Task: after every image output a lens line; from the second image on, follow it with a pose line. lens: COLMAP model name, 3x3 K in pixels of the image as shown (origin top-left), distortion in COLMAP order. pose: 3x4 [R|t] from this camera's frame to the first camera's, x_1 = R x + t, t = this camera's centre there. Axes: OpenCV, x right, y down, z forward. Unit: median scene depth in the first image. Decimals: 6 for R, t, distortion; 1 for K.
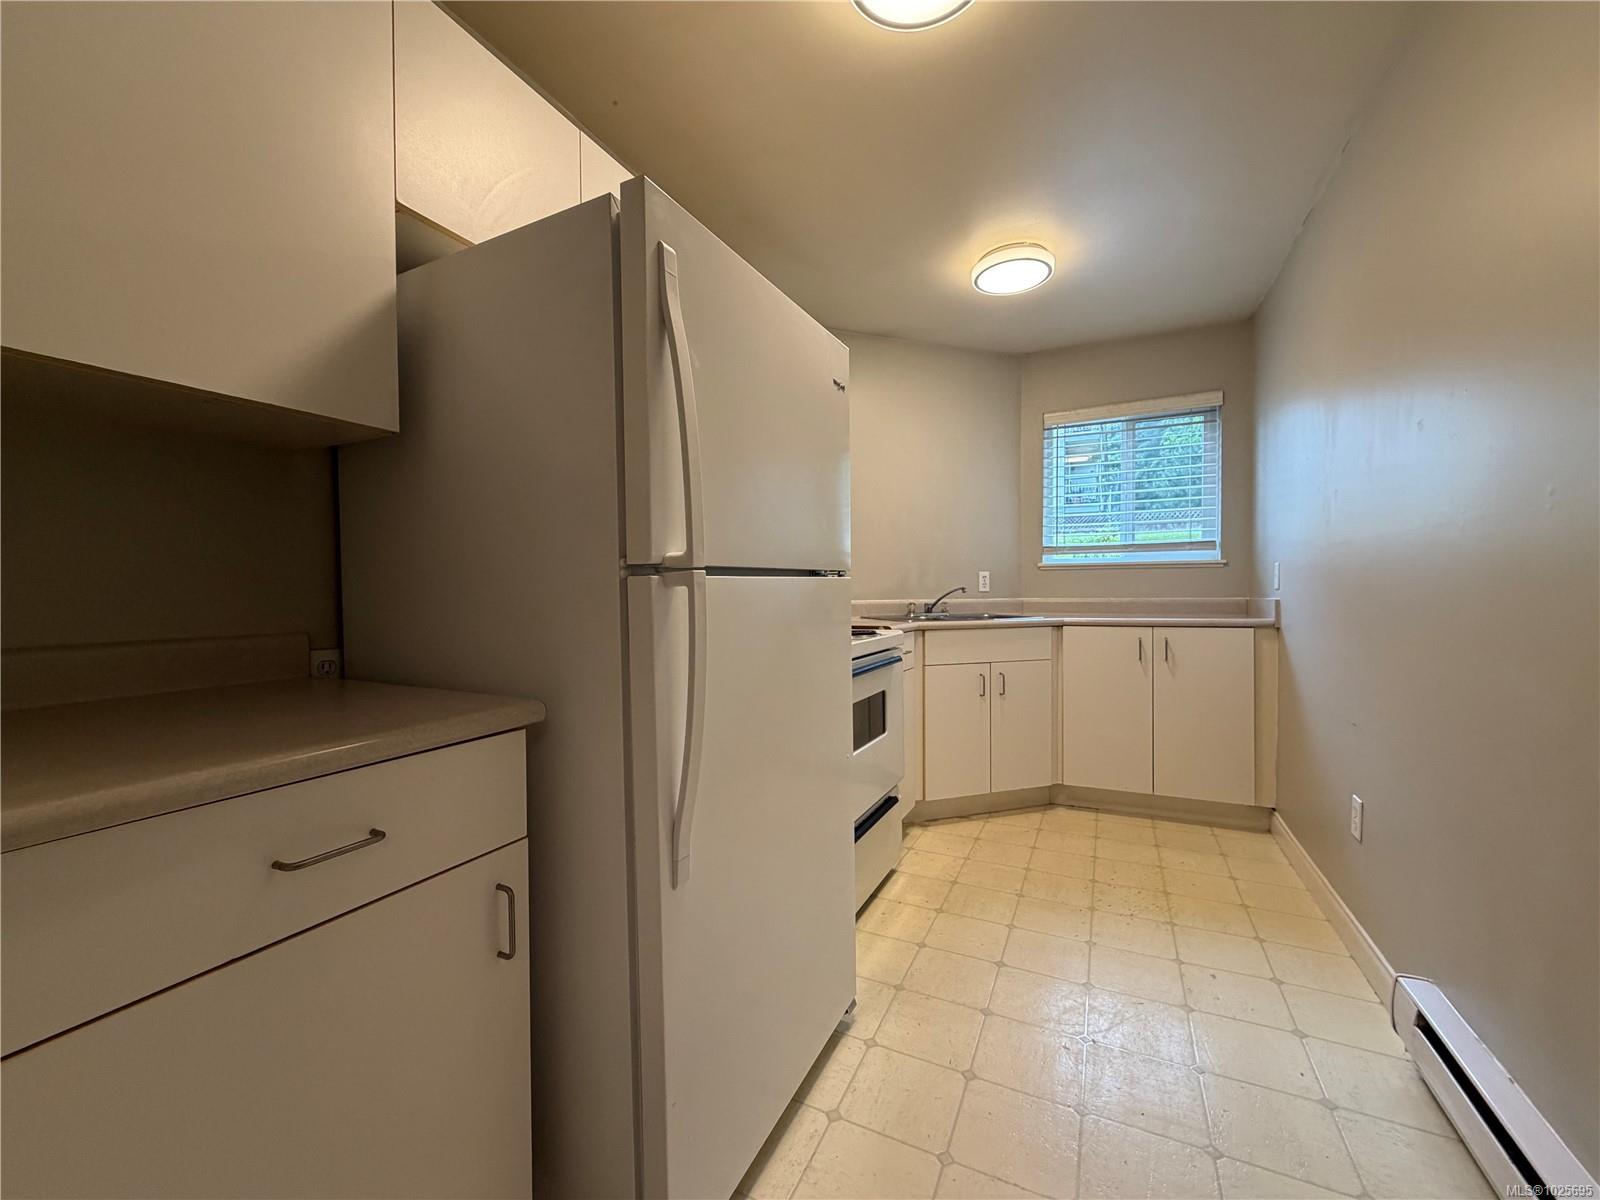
lens RADIAL K [[632.2, 0, 797.0], [0, 632.2, 599.8], [0, 0, 1]] dist [-0.002364, -0.000511]
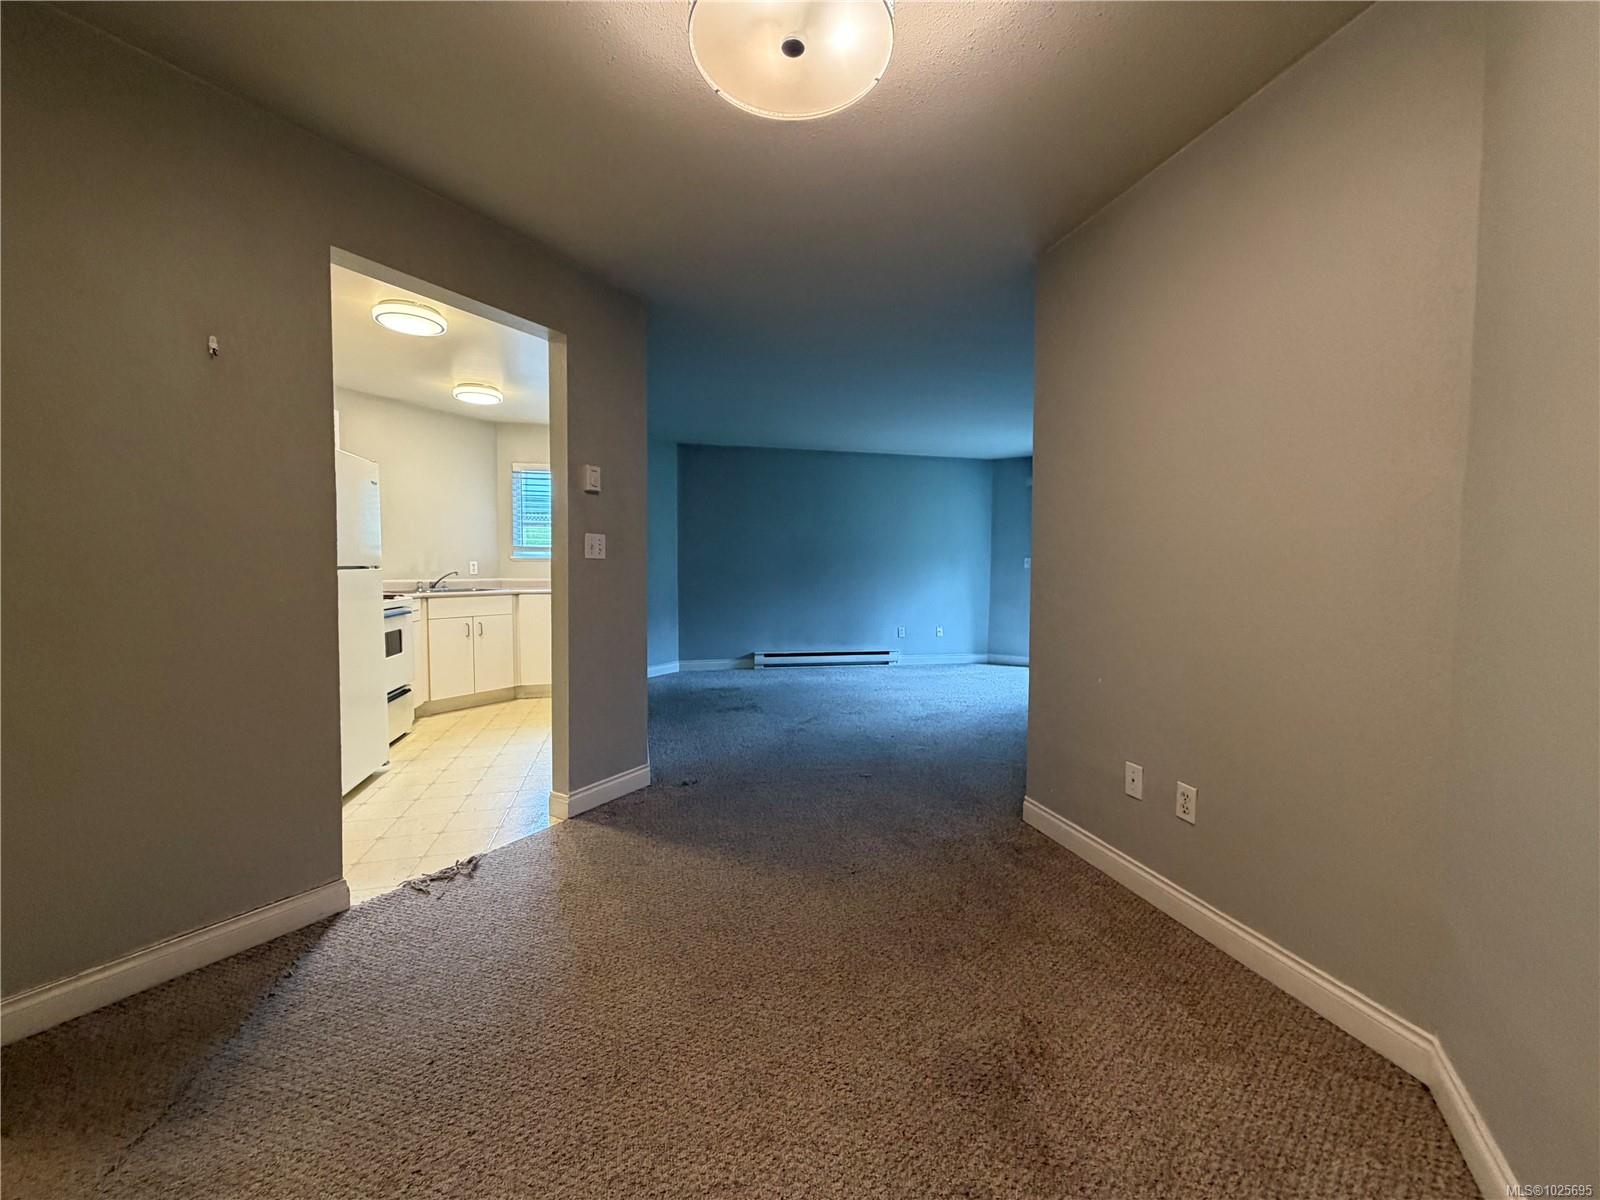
lens RADIAL K [[632.2, 0, 799.6], [0, 632.2, 596.2], [0, 0, 1]] dist [-0.002364, -0.000511]
pose [[0.757283, -0.020056, 0.652779, -0.139089], [-0.000624, 0.999506, 0.031433, -0.009275], [-0.653087, -0.024211, 0.756896, -0.873092]]
